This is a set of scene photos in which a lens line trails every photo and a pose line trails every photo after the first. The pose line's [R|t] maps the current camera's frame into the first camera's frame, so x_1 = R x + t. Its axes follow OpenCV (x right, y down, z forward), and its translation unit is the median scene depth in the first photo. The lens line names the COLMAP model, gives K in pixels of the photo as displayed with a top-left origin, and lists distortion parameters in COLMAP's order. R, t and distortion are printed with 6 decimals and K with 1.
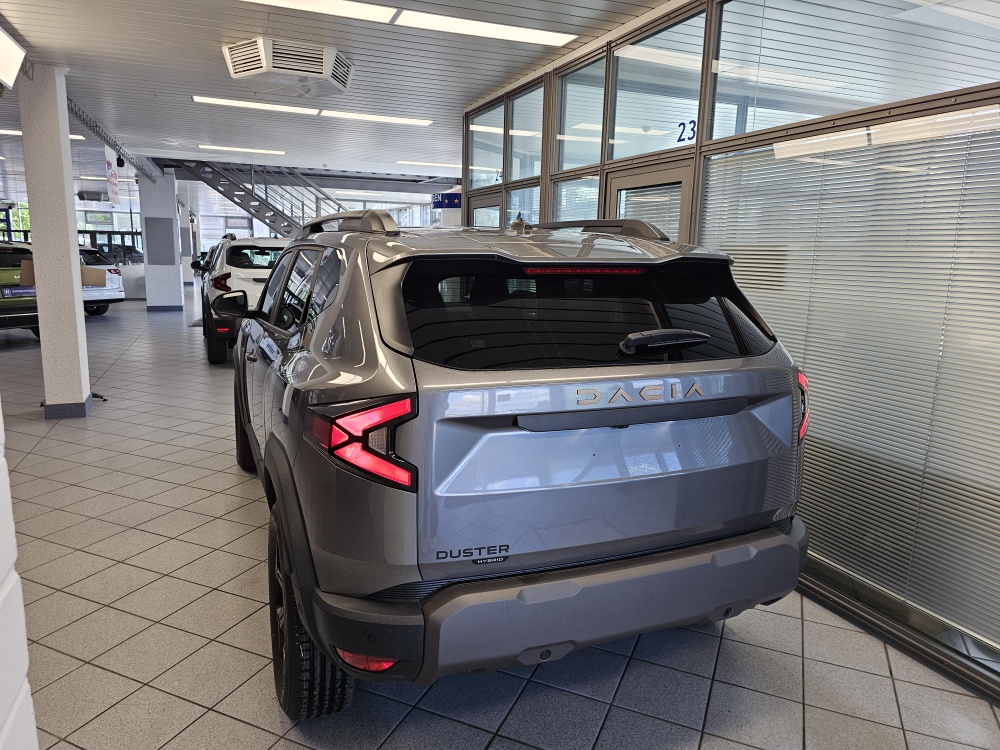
lens RADIAL K [[674.8, 0, 500.0], [0, 674.8, 375.0], [0, 0, 1]] dist [0.001918, -0.001315]
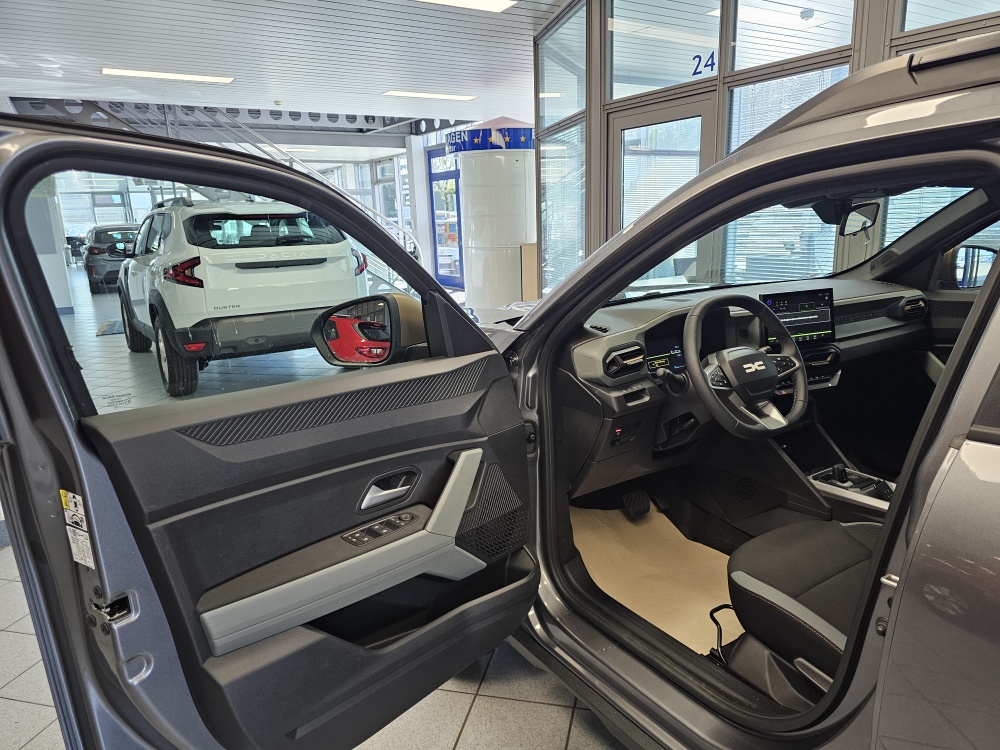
lens RADIAL K [[651.6, 0, 524.7], [0, 651.6, 375.3], [0, 0, 1]] dist [0.001627, 0.000751]
pose [[0.982451, -0.092601, 0.161912, -0.278965], [0.083209, 0.994483, 0.063869, -0.071425], [-0.166933, -0.049276, 0.984736, 0.442353]]
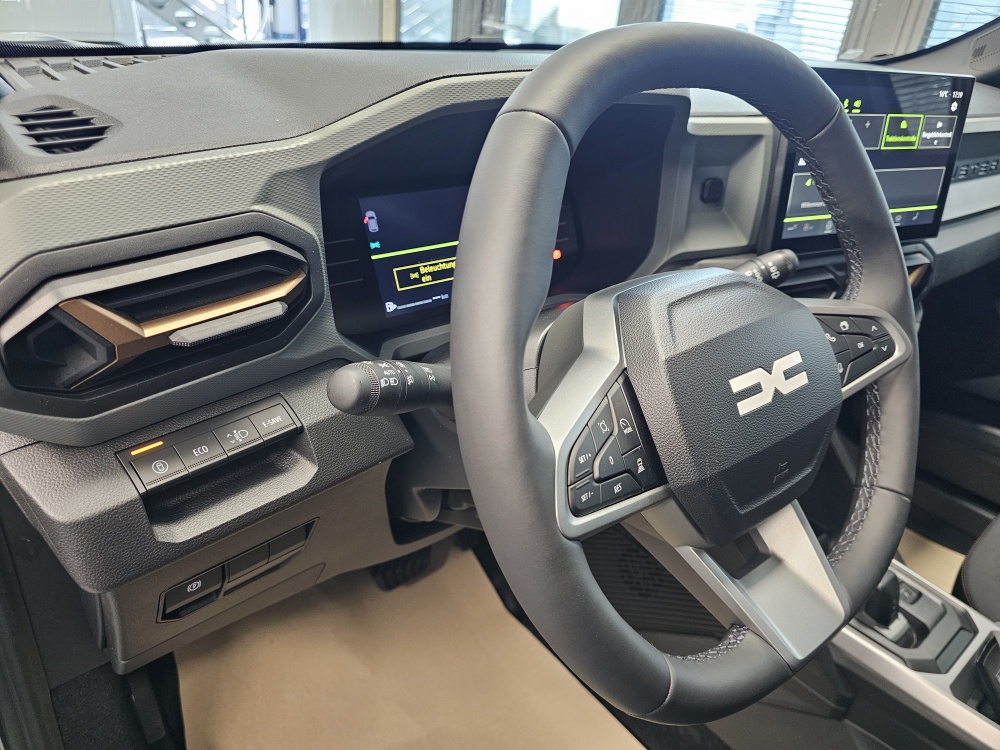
lens RADIAL K [[670.7, 0, 512.5], [0, 670.7, 379.0], [0, 0, 1]] dist [0.055282, -0.060503]
pose [[0.956463, -0.083316, 0.279708, -0.188854], [-0.021166, 0.936061, 0.351201, -0.071955], [-0.291084, -0.341832, 0.893544, 0.629835]]
